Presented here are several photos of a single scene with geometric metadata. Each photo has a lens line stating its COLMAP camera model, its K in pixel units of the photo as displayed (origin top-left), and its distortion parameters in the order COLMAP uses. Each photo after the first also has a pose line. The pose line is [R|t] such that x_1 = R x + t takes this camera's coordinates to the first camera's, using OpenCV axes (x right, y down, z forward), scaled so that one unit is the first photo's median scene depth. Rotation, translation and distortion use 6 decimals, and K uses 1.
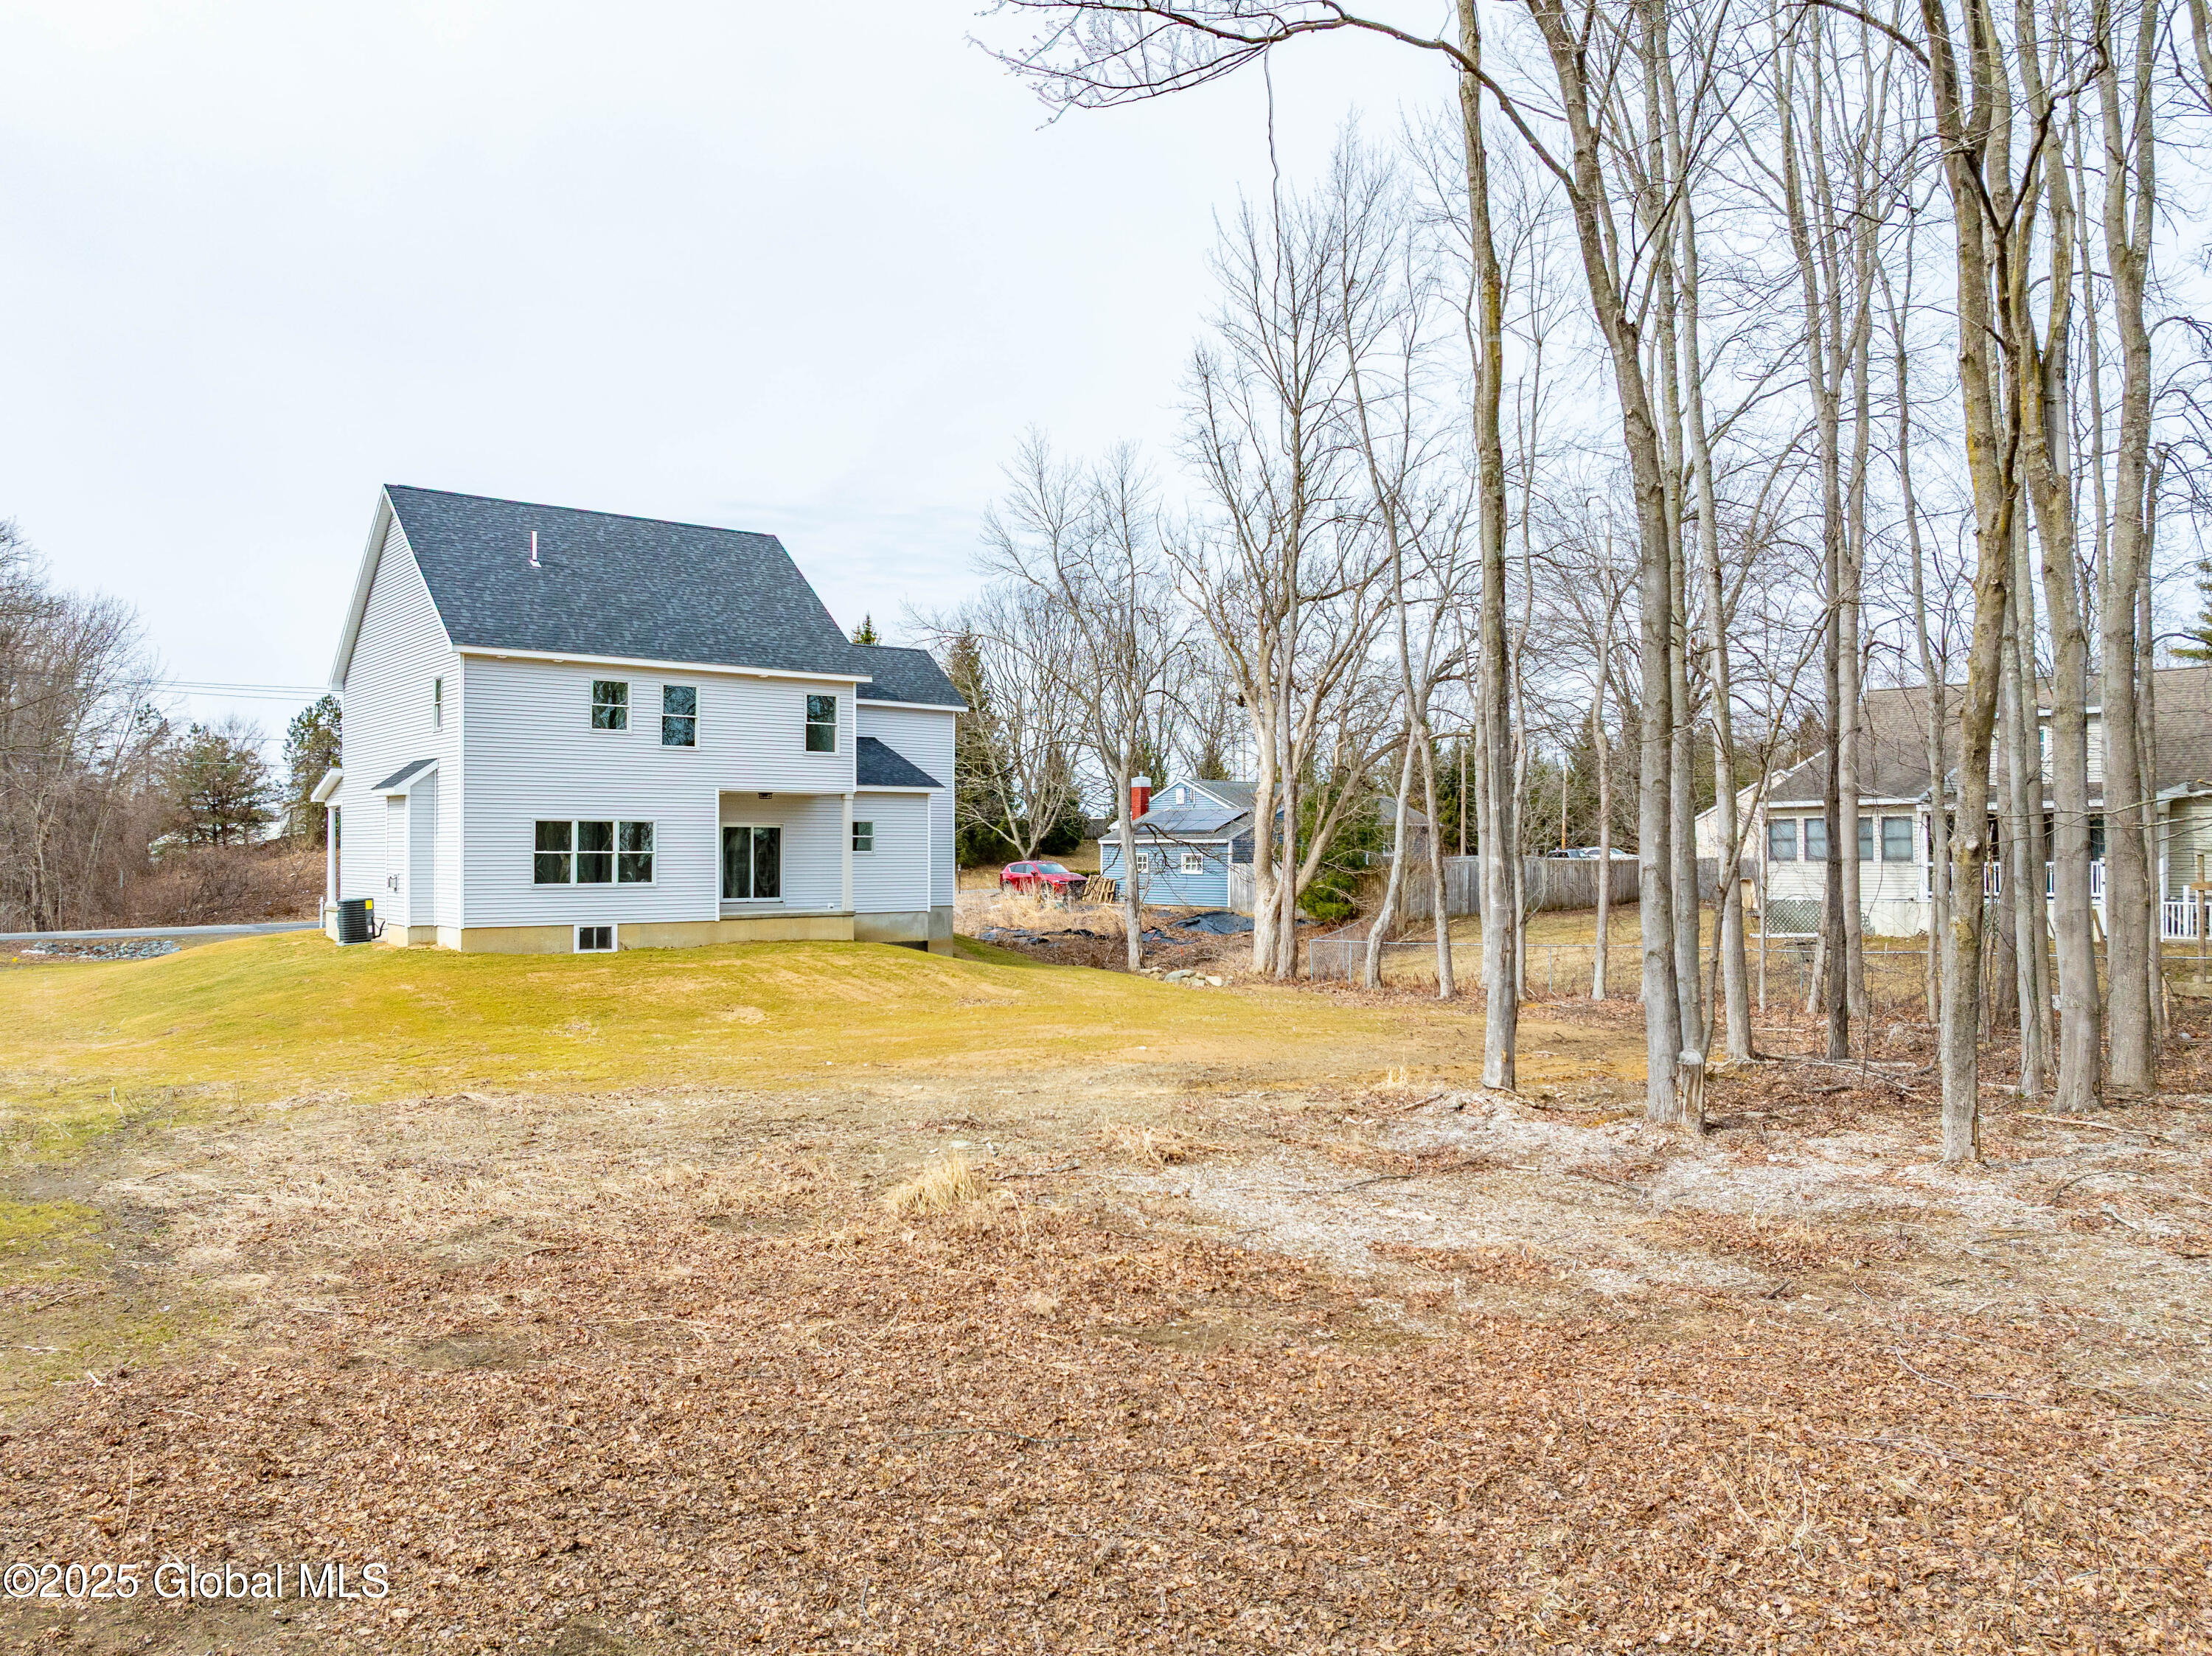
lens RADIAL K [[1663.7, 0, 1155.5], [0, 1663.7, 829.9], [0, 0, 1]] dist [-0.036422, -0.000216]
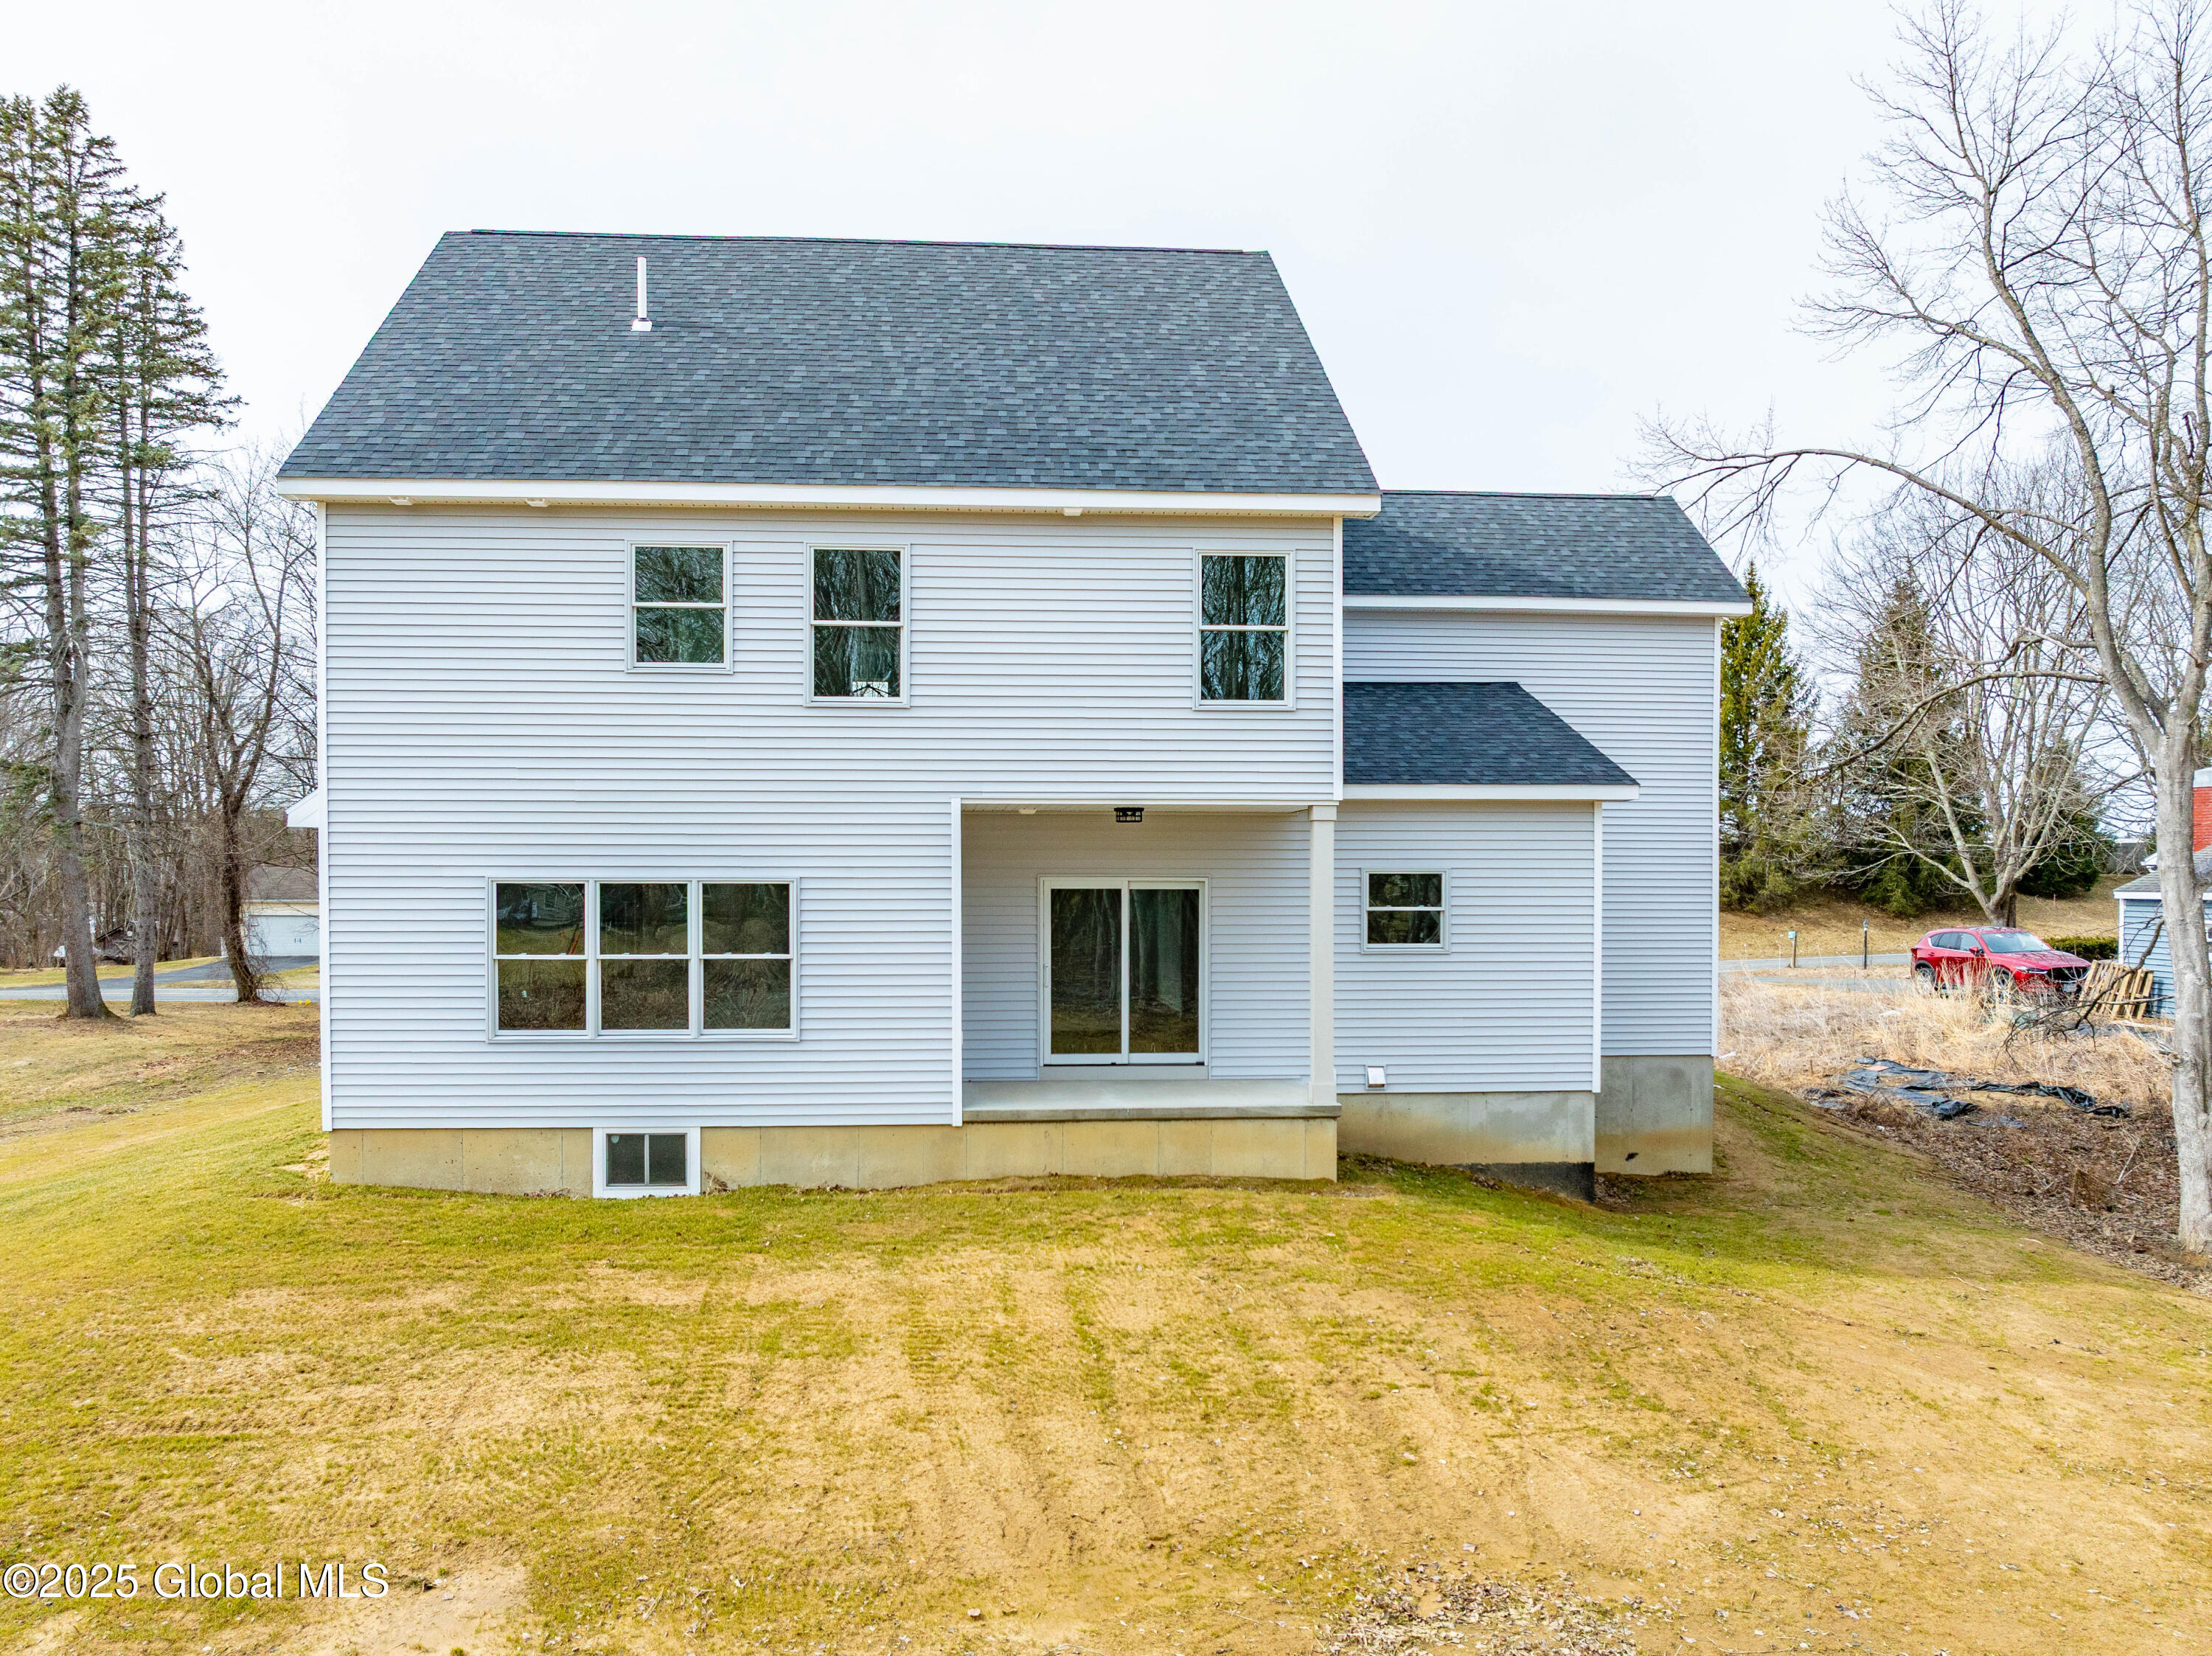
lens RADIAL K [[1582.0, 0, 1081.0], [0, 1582.0, 908.9], [0, 0, 1]] dist [-0.032098, 0.000777]
pose [[0.805569, 0.014687, -0.592320, -0.010241], [0.006416, 0.999418, 0.033508, -0.010114], [0.592467, -0.030794, 0.805006, 0.661703]]
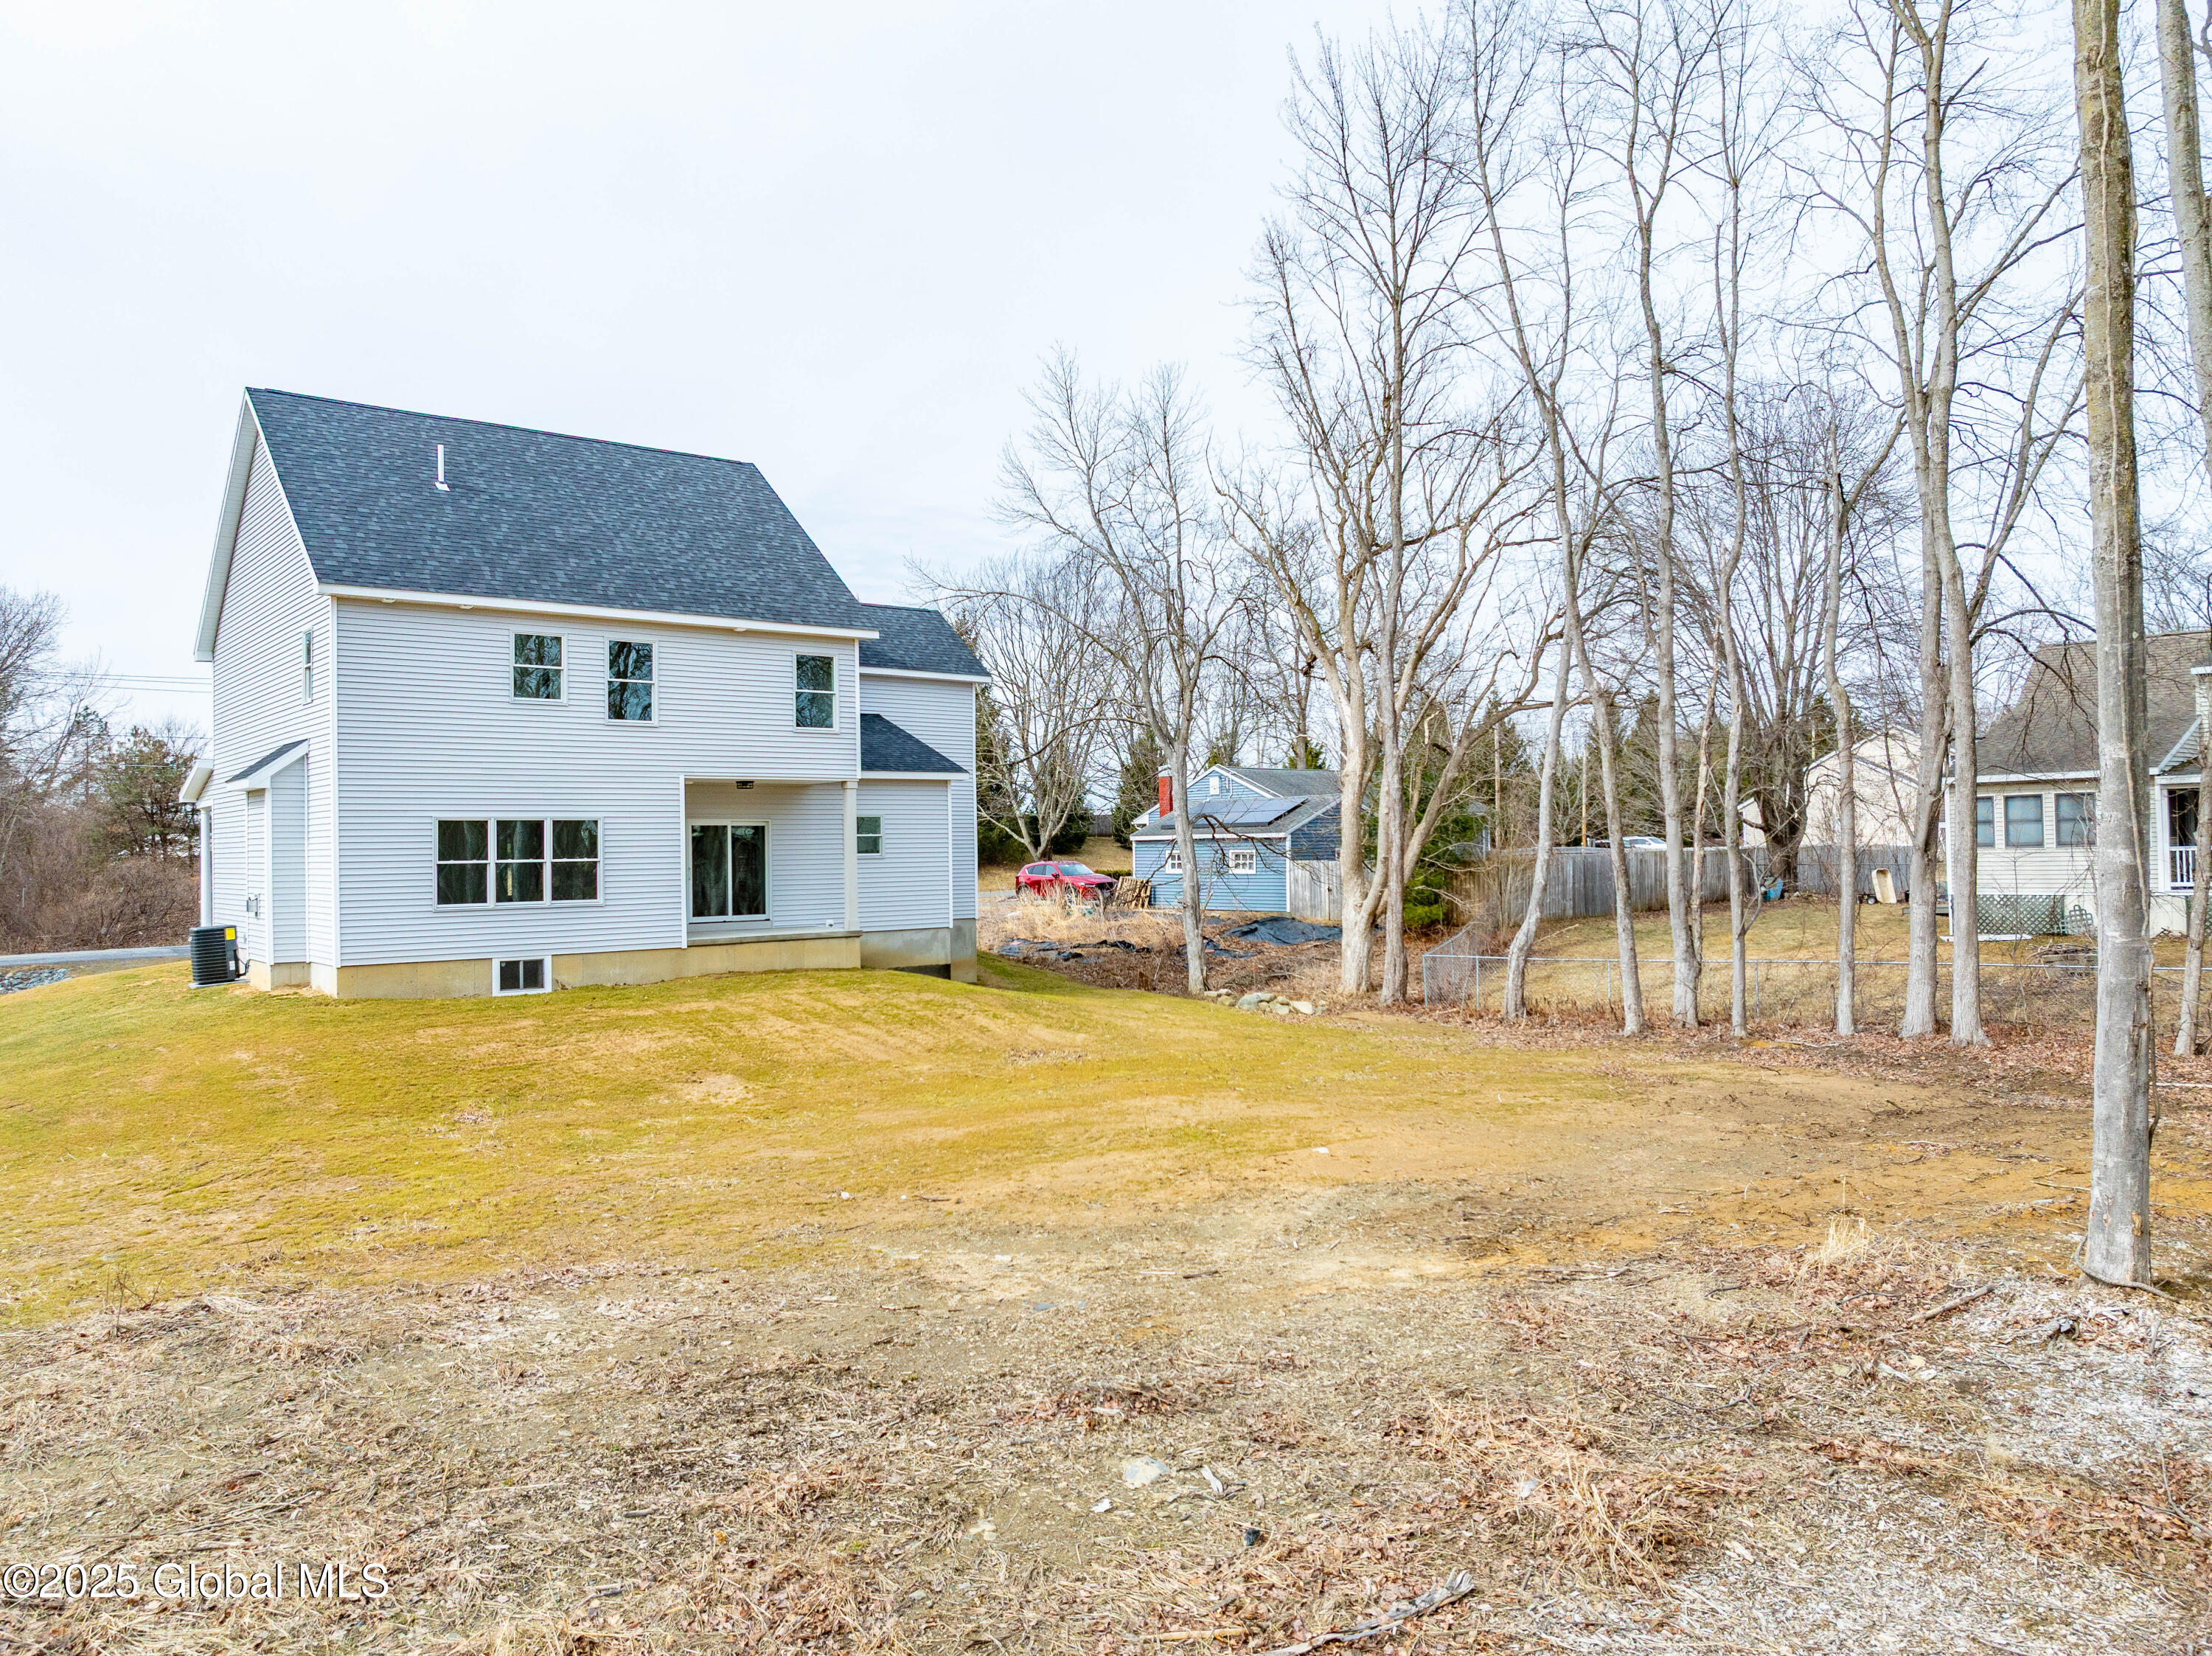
lens RADIAL K [[1596.1, 0, 1119.0], [0, 1596.1, 815.0], [0, 0, 1]] dist [-0.040199, -0.002318]
pose [[0.999862, -0.015787, -0.005150, -0.054485], [0.015745, 0.999844, -0.007943, 0.002303], [0.005274, 0.007861, 0.999955, 0.247471]]
